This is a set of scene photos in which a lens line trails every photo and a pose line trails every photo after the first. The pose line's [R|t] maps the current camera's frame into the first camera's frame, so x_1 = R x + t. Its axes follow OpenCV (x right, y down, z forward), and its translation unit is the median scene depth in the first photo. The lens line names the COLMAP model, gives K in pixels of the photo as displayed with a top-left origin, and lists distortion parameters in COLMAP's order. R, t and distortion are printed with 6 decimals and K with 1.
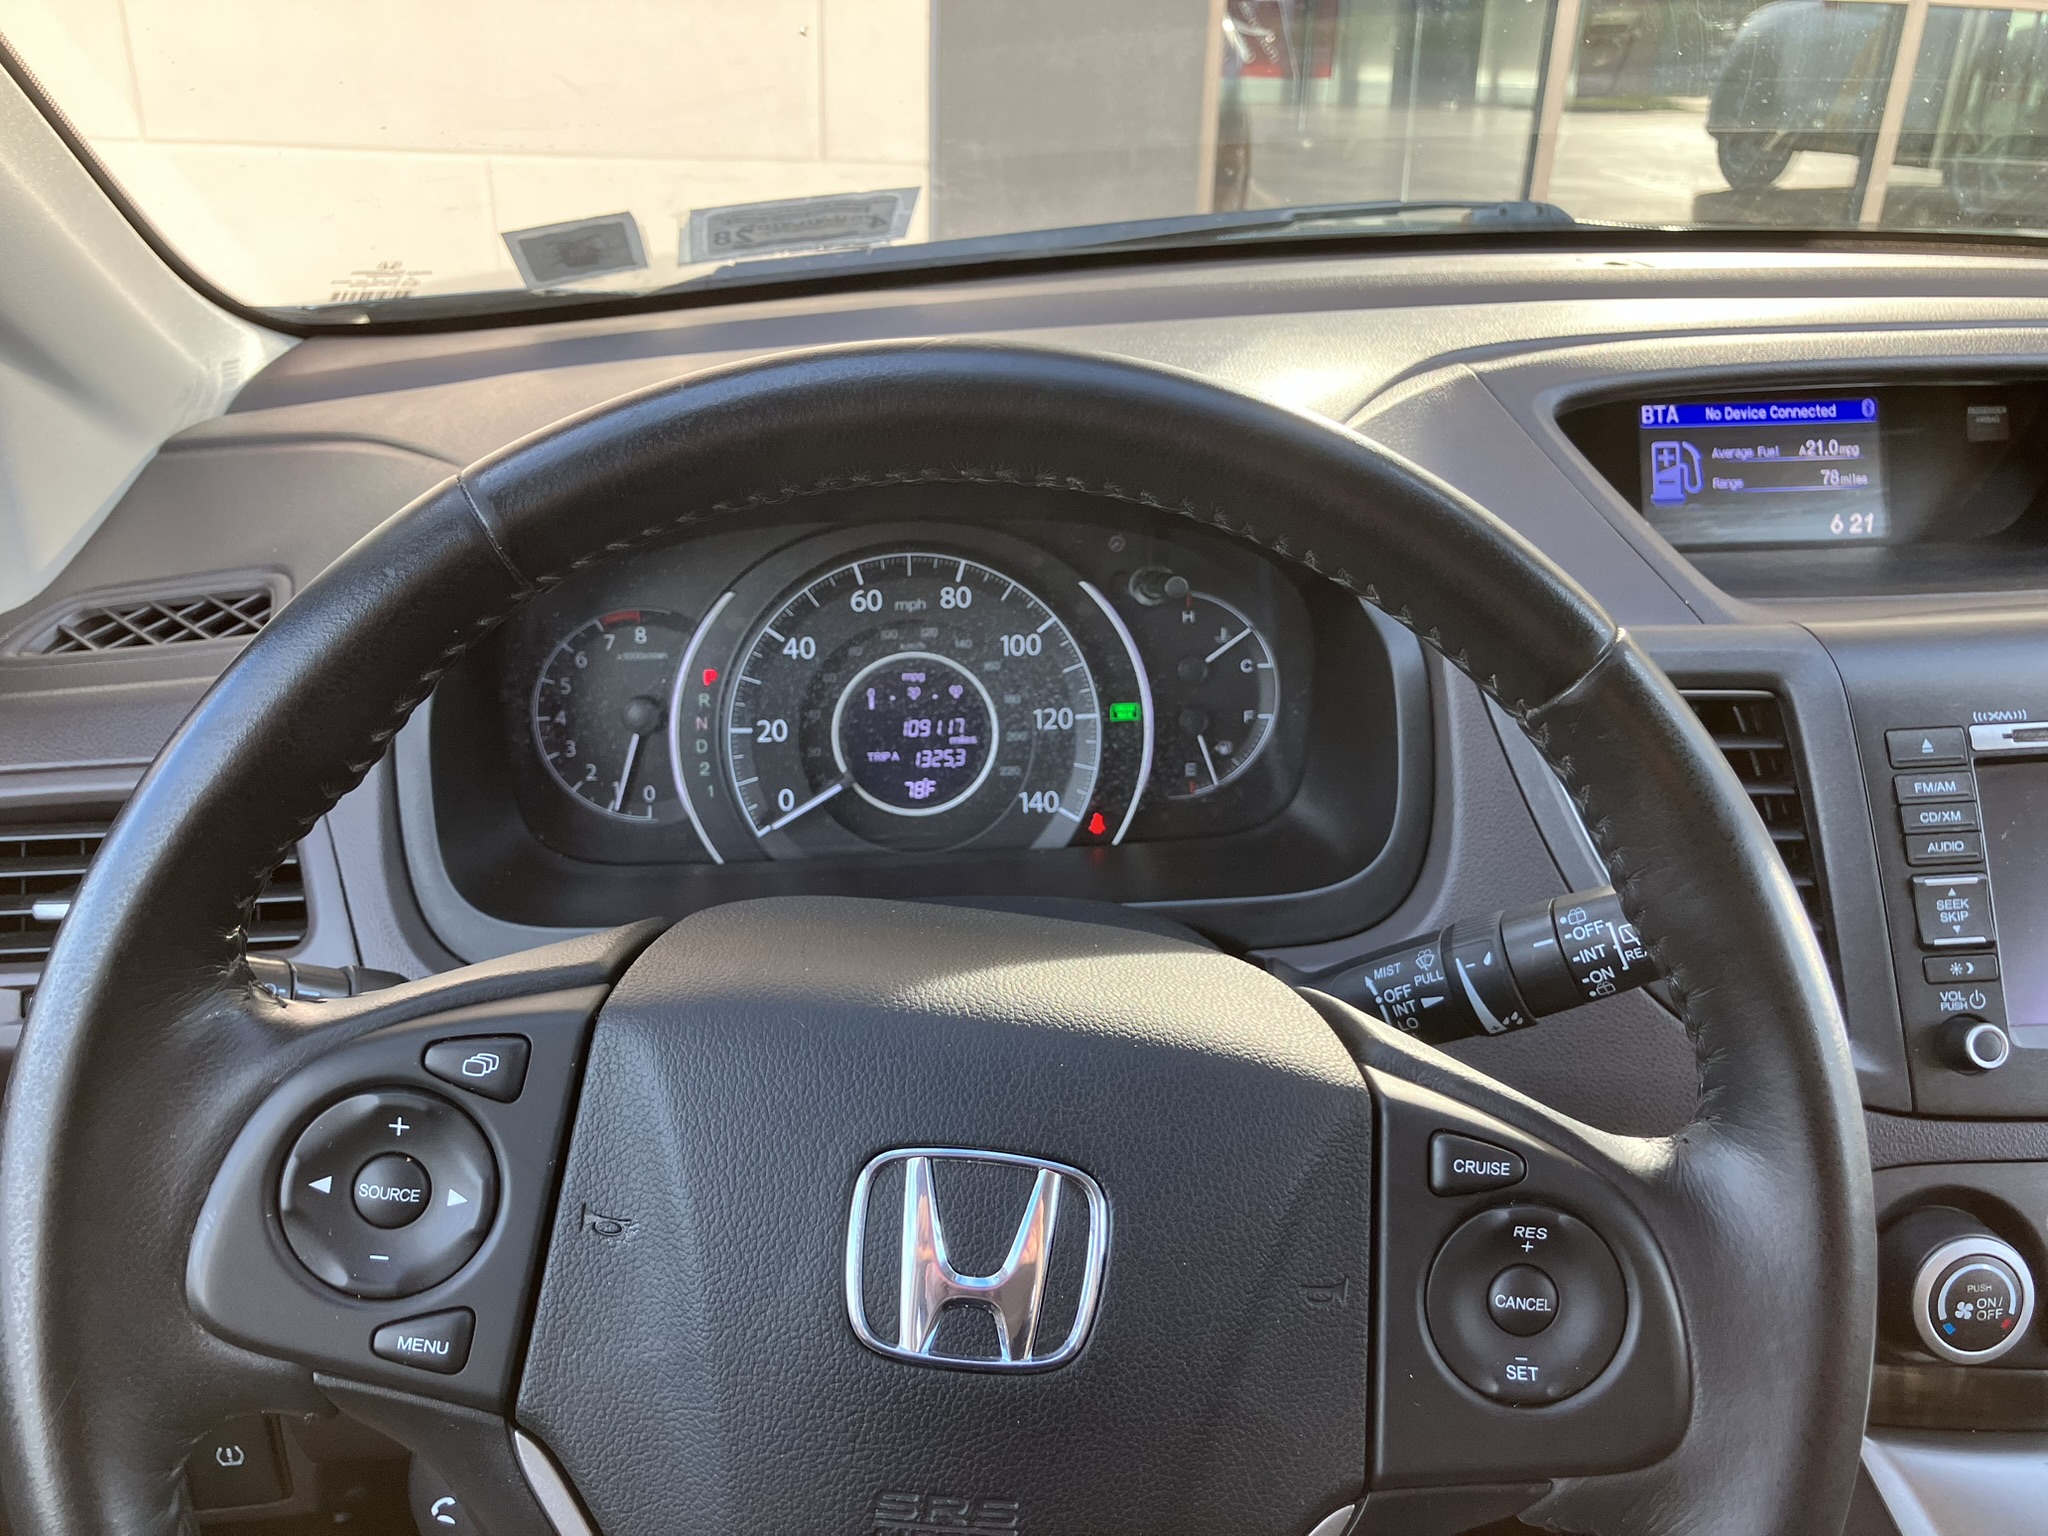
lens RADIAL K [[1748.5, 0, 1015.5], [0, 1748.5, 782.2], [0, 0, 1]] dist [0.014231, 0.011553]
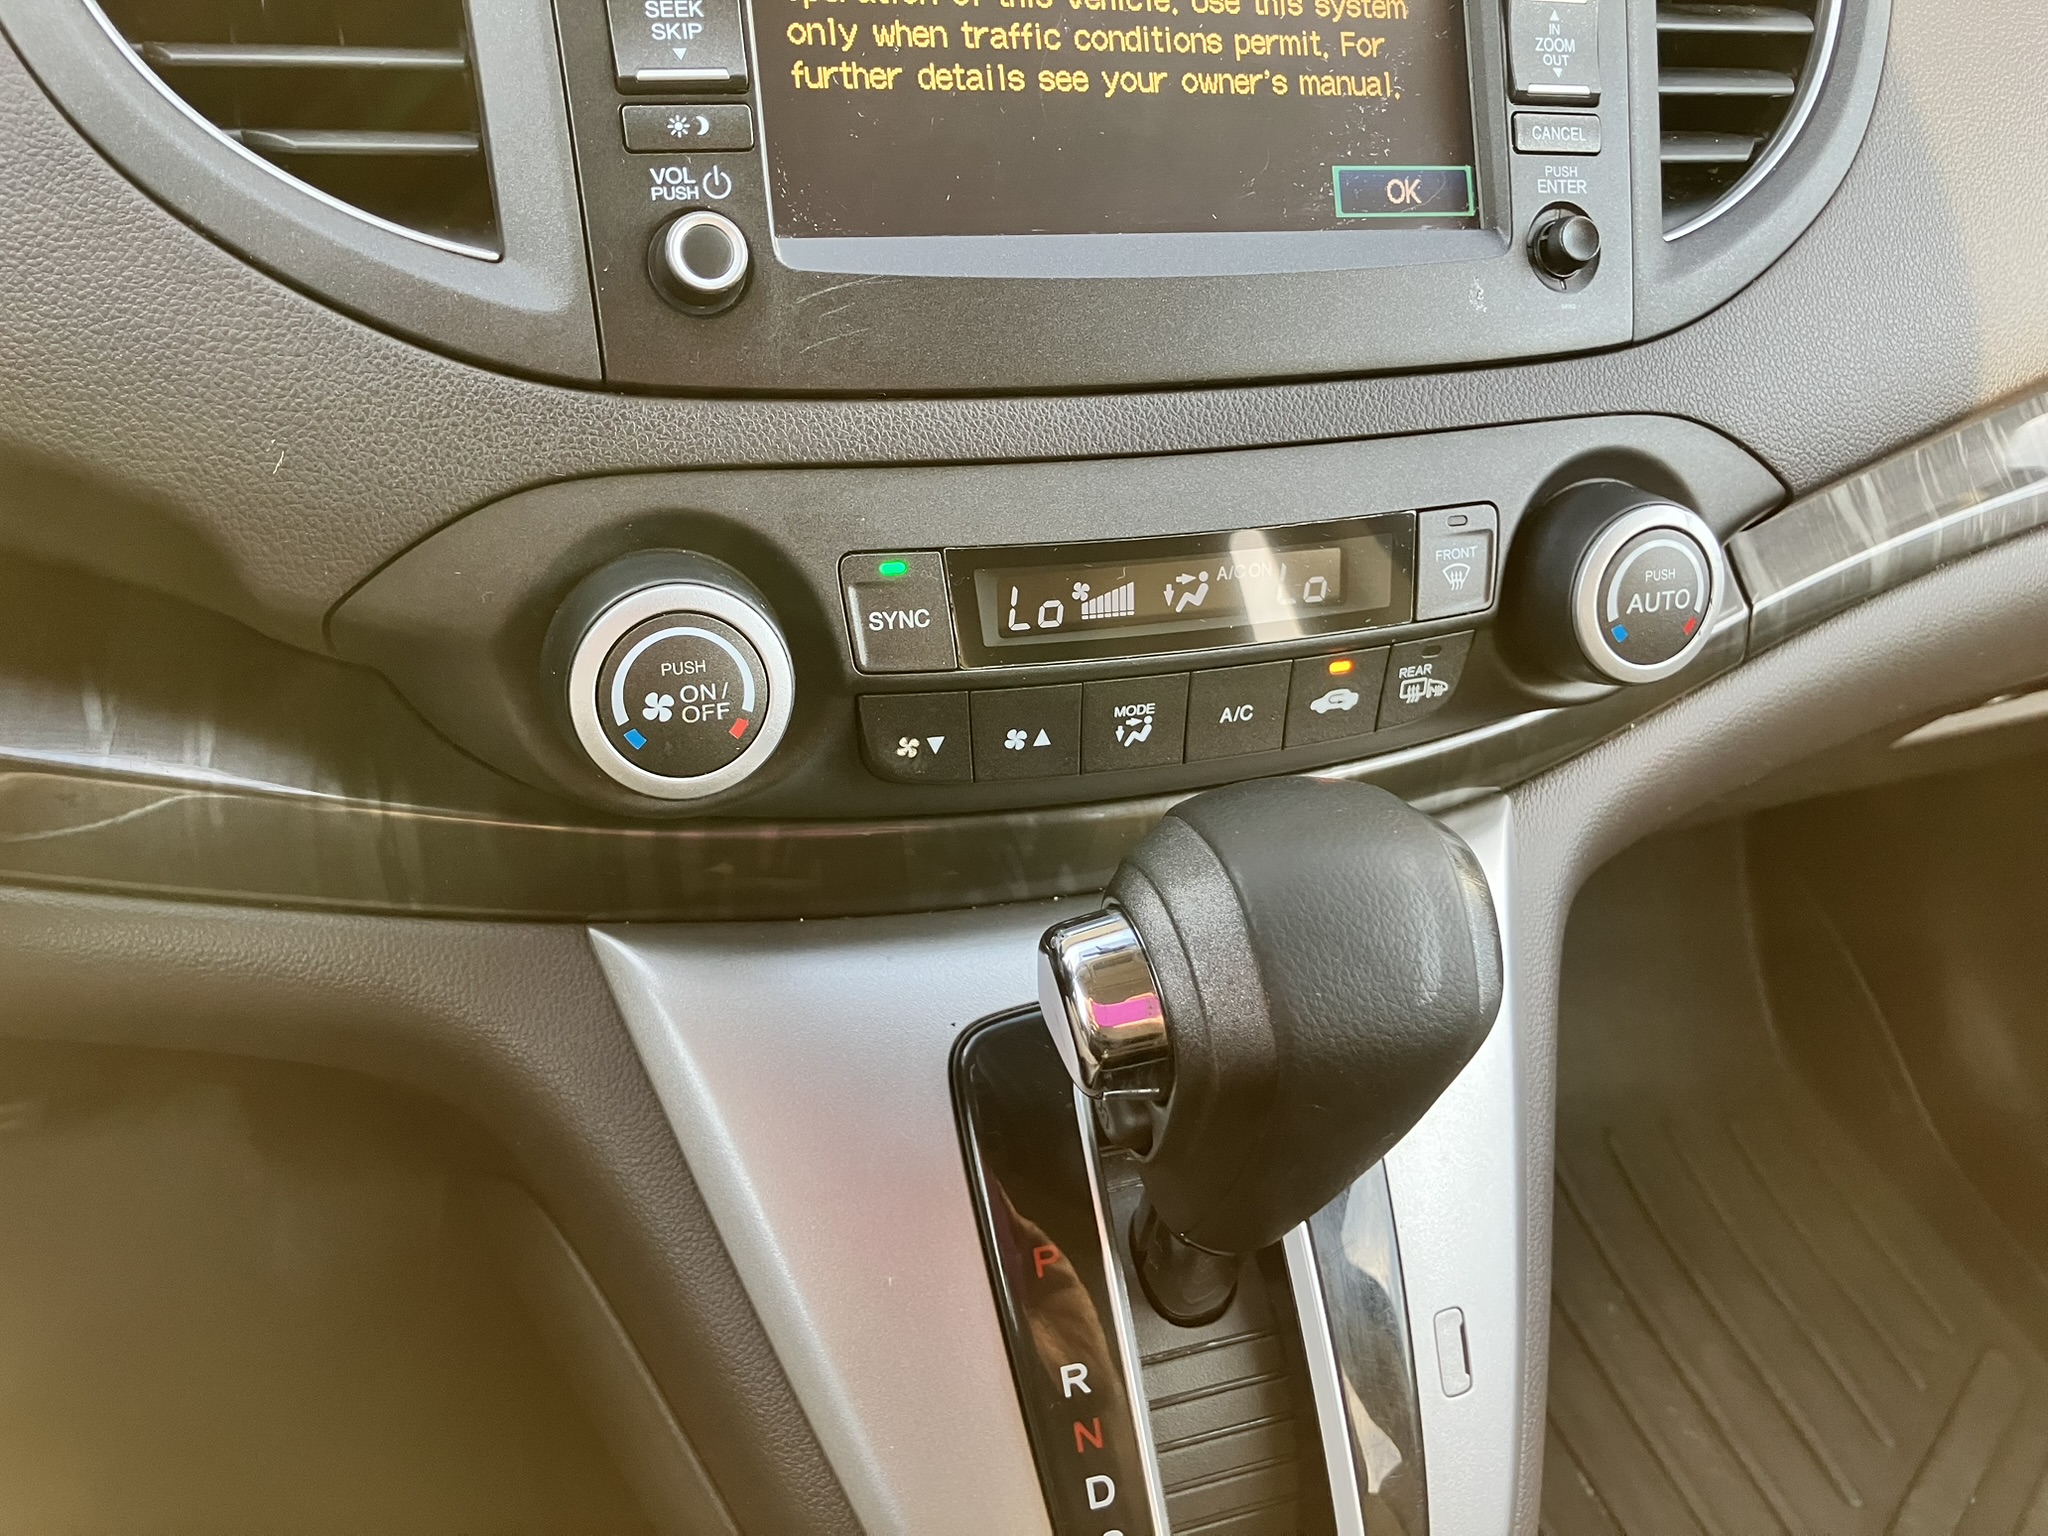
lens RADIAL K [[1798.6, 0, 1024.0], [0, 1798.6, 768.0], [0, 0, 1]] dist [0.021886, -0.011946]
pose [[0.965848, -0.057279, 0.252699, 0.395533], [0.008950, 0.982053, 0.188392, 0.163825], [-0.258955, -0.179696, 0.949027, 0.313987]]
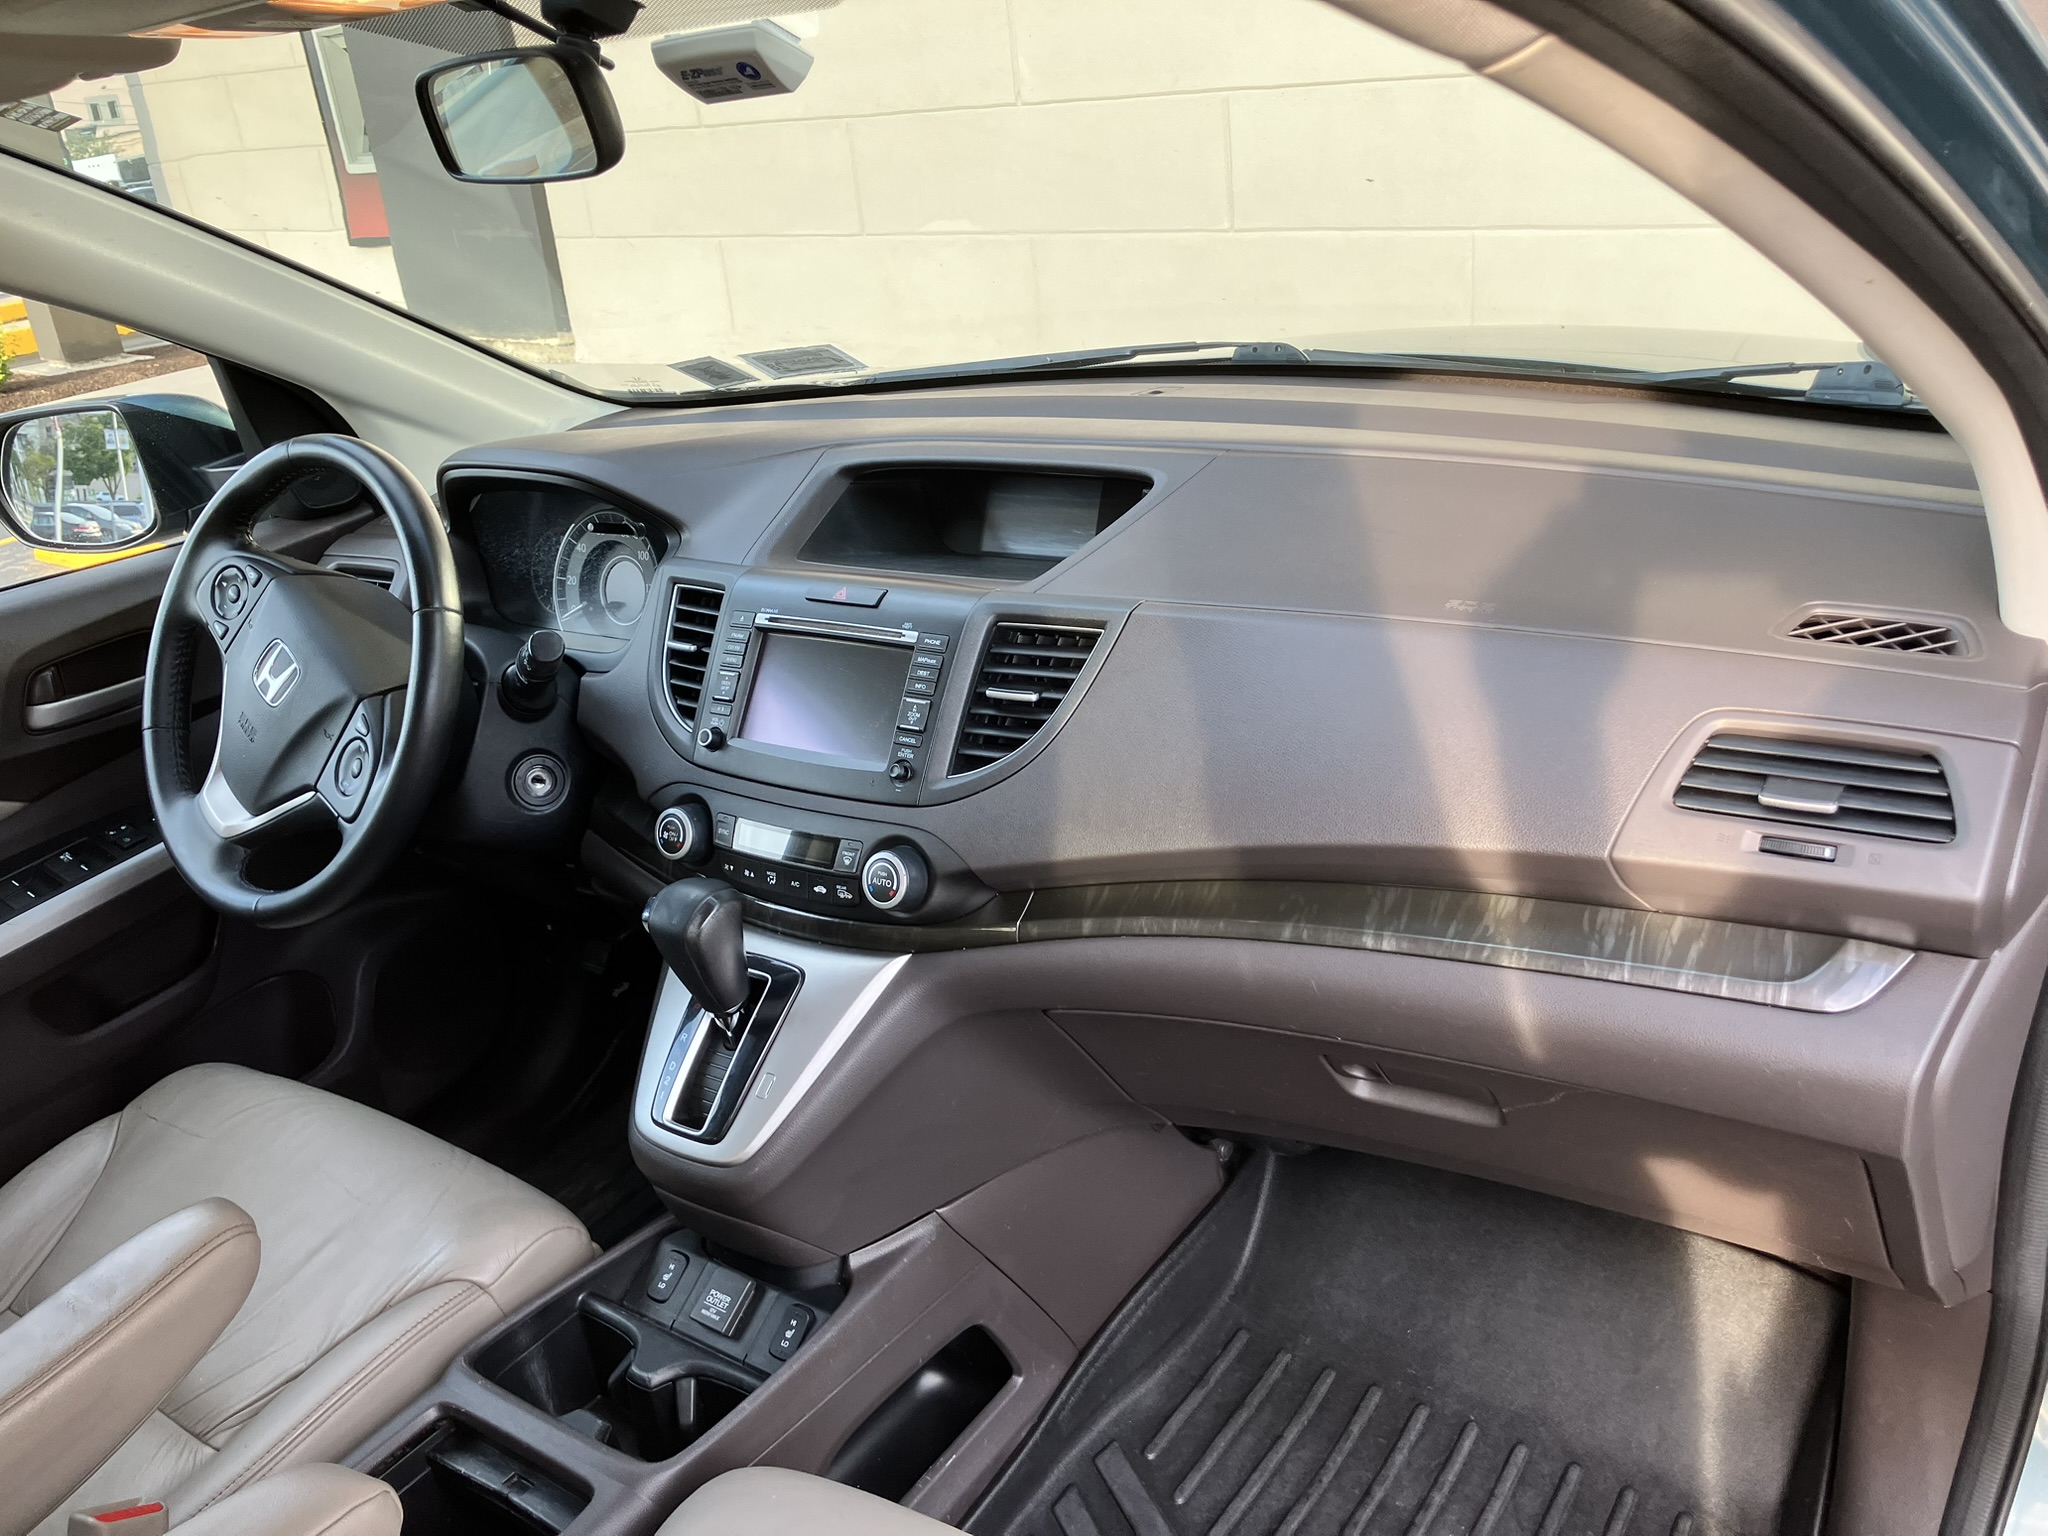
lens RADIAL K [[1693.5, 0, 1024.0], [0, 1693.5, 768.0], [0, 0, 1]] dist [-0.004215, -0.004358]
pose [[0.751155, 0.171801, -0.637378, 1.938937], [-0.147923, 0.984793, 0.091116, -0.074337], [0.643339, 0.025841, 0.765145, -0.425379]]
